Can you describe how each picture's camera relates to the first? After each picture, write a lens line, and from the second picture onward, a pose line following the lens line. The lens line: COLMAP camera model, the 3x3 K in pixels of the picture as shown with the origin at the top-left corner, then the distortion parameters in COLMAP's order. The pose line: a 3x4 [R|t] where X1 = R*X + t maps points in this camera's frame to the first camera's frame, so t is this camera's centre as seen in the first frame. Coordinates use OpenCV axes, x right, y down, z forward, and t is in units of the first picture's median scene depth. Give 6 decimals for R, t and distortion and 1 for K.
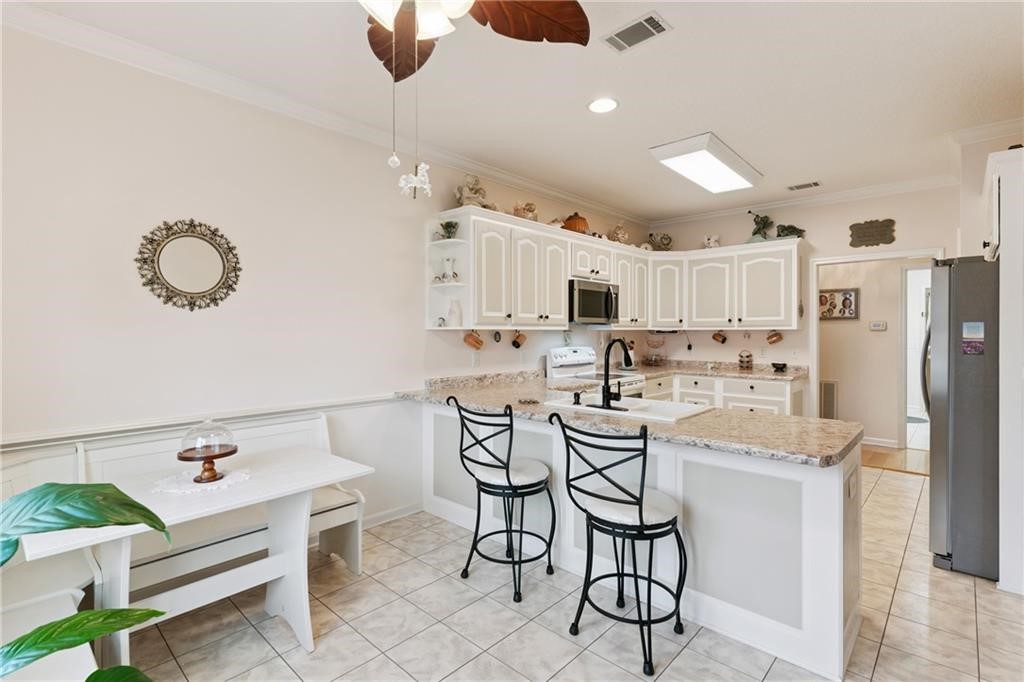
lens RADIAL K [[480.6, 0, 509.6], [0, 480.6, 335.9], [0, 0, 1]] dist [-0.001837, -0.000195]
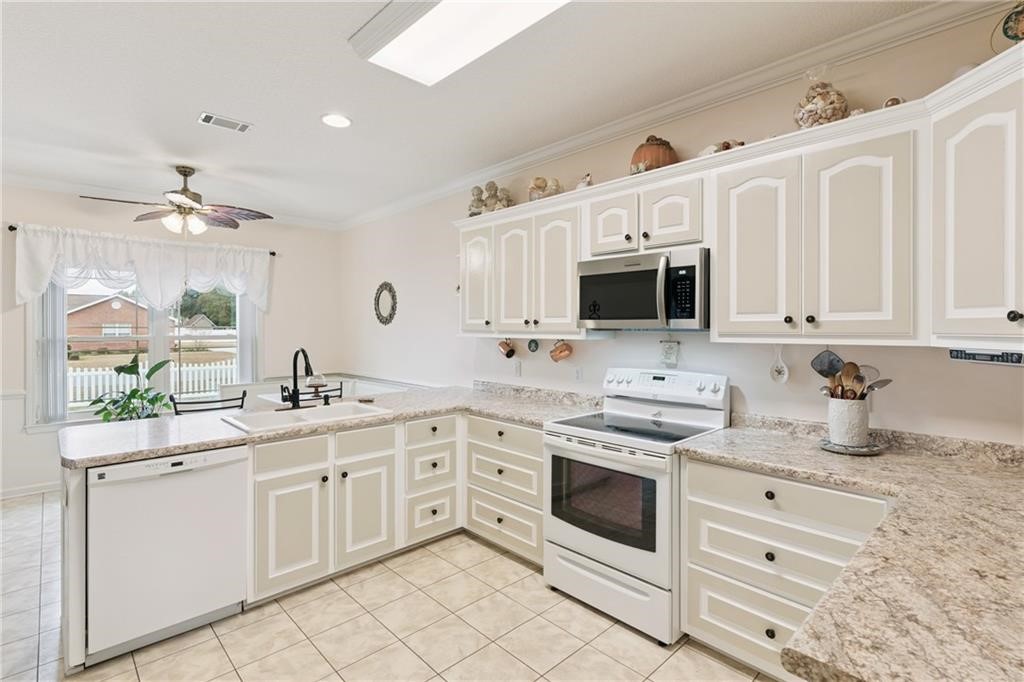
lens RADIAL K [[499.1, 0, 508.4], [0, 499.1, 328.4], [0, 0, 1]] dist [0.003348, -0.000146]
pose [[-0.065084, 0.002825, -0.997876, 1.387347], [-0.009068, 0.999953, 0.003423, -0.050365], [0.997839, 0.009271, -0.065055, 1.613735]]
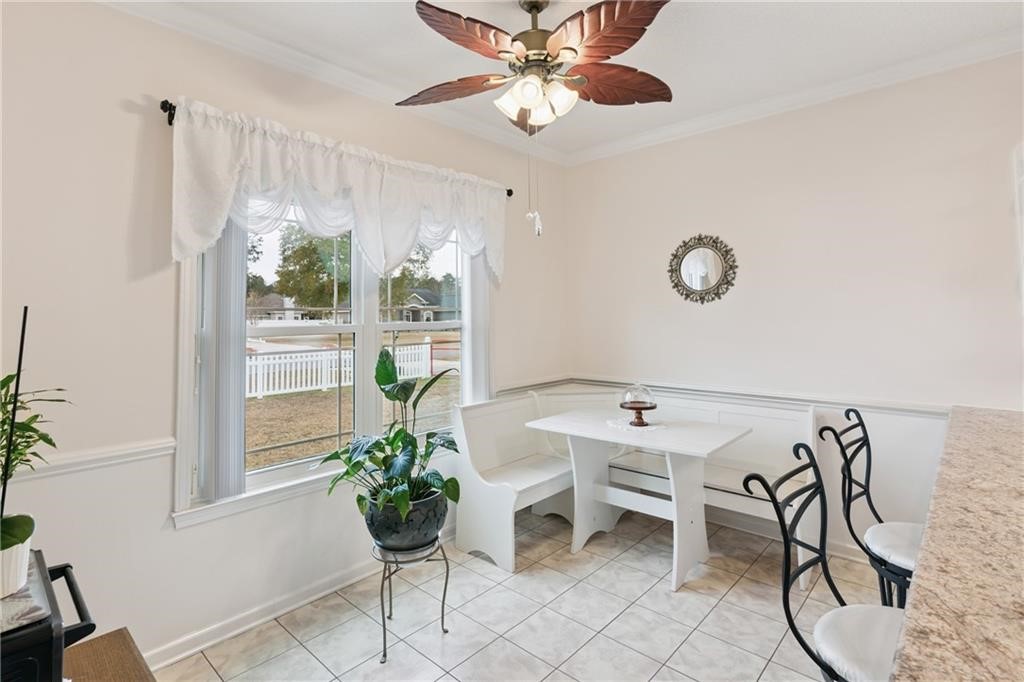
lens RADIAL K [[496.6, 0, 513.6], [0, 496.6, 294.8], [0, 0, 1]] dist [-0.027030, -0.000120]
pose [[0.012519, -0.034751, -0.999318, 0.653211], [0.001194, 0.999396, -0.034739, -0.030801], [0.999921, -0.000759, 0.012553, 0.461056]]
